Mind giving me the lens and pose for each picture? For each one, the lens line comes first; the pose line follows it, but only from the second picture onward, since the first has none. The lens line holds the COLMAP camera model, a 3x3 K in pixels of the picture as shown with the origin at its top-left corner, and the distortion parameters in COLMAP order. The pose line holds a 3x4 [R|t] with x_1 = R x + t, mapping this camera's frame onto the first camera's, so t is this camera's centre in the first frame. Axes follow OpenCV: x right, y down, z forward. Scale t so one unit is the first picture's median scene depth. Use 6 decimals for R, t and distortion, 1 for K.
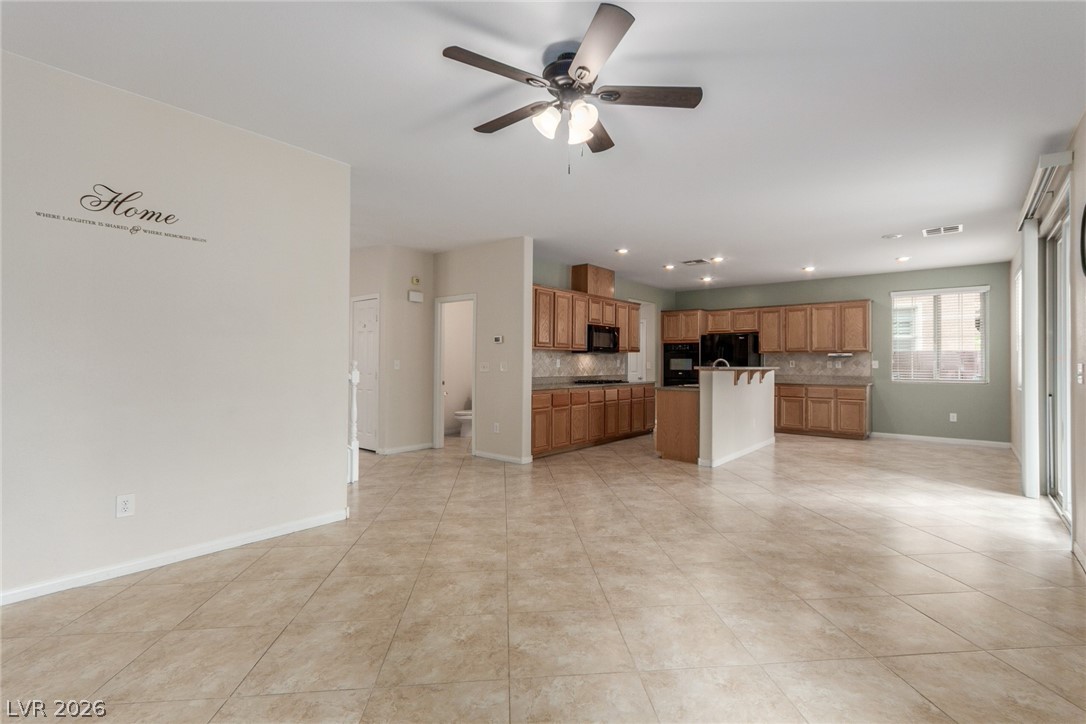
lens RADIAL K [[510.4, 0, 558.4], [0, 510.4, 358.7], [0, 0, 1]] dist [0.001982, 0.000893]
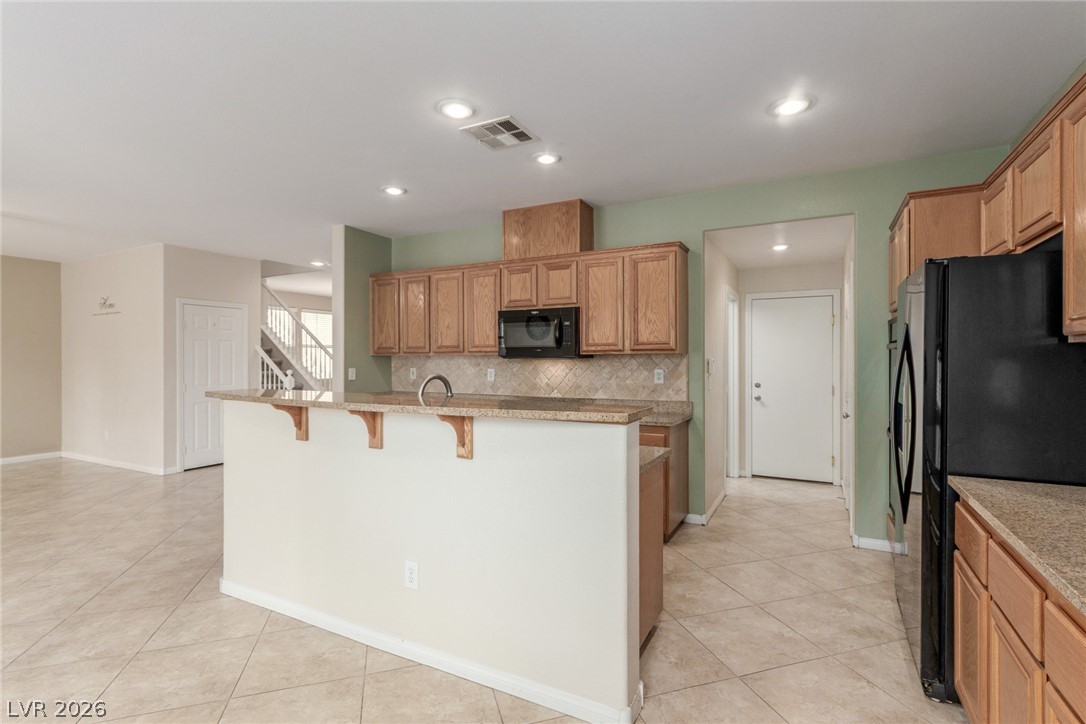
lens RADIAL K [[510.4, 0, 546.0], [0, 510.4, 358.0], [0, 0, 1]] dist [0.001982, 0.000893]
pose [[0.183429, -0.004981, -0.983020, 0.601231], [0.012682, 0.999916, -0.002700, -0.009045], [0.982951, -0.011971, 0.183476, 0.854727]]
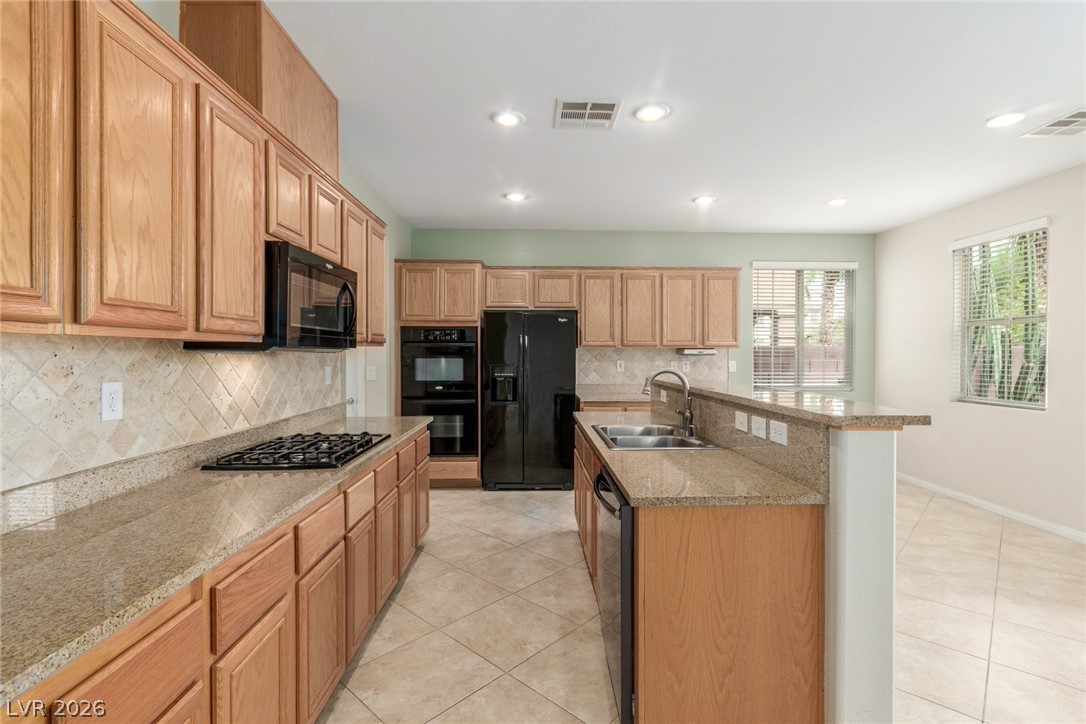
lens RADIAL K [[510.4, 0, 563.2], [0, 510.4, 357.1], [0, 0, 1]] dist [0.001982, 0.000893]
pose [[0.747030, -0.010215, 0.664712, -0.001331], [-0.002654, 0.999828, 0.018348, -0.012384], [-0.664785, -0.015470, 0.746874, 0.644594]]
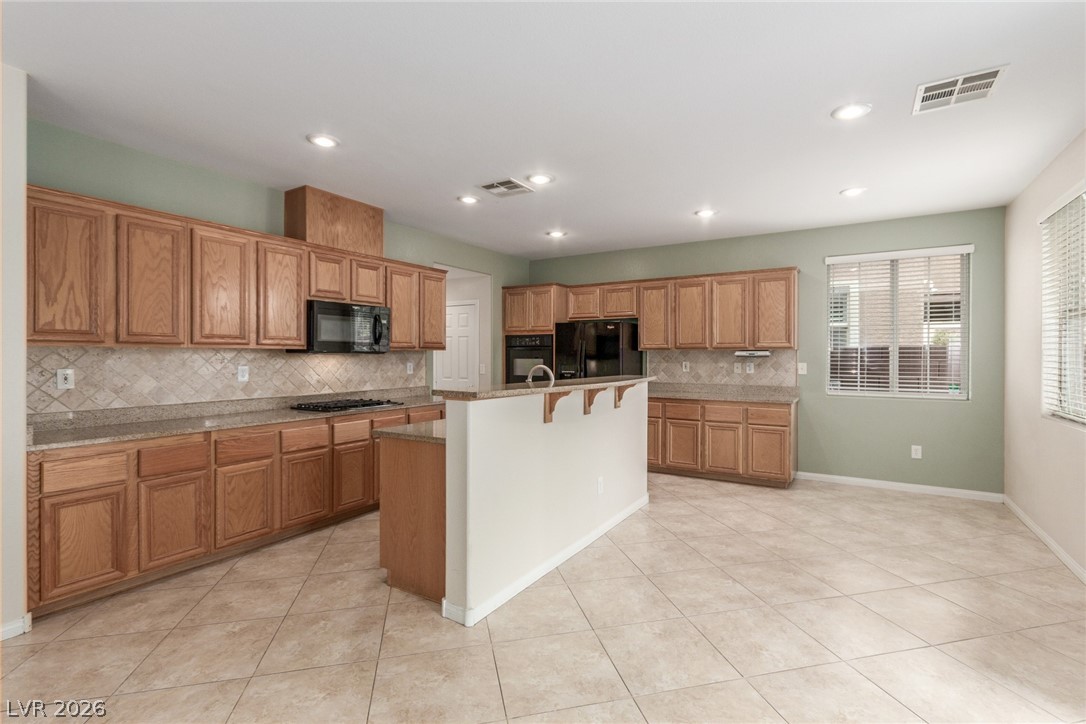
lens RADIAL K [[510.4, 0, 562.2], [0, 510.4, 358.6], [0, 0, 1]] dist [0.001982, 0.000893]
pose [[0.990415, -0.004877, 0.138037, 0.225273], [0.002679, 0.999867, 0.016106, -0.012597], [-0.138097, -0.015582, 0.990296, 0.395766]]
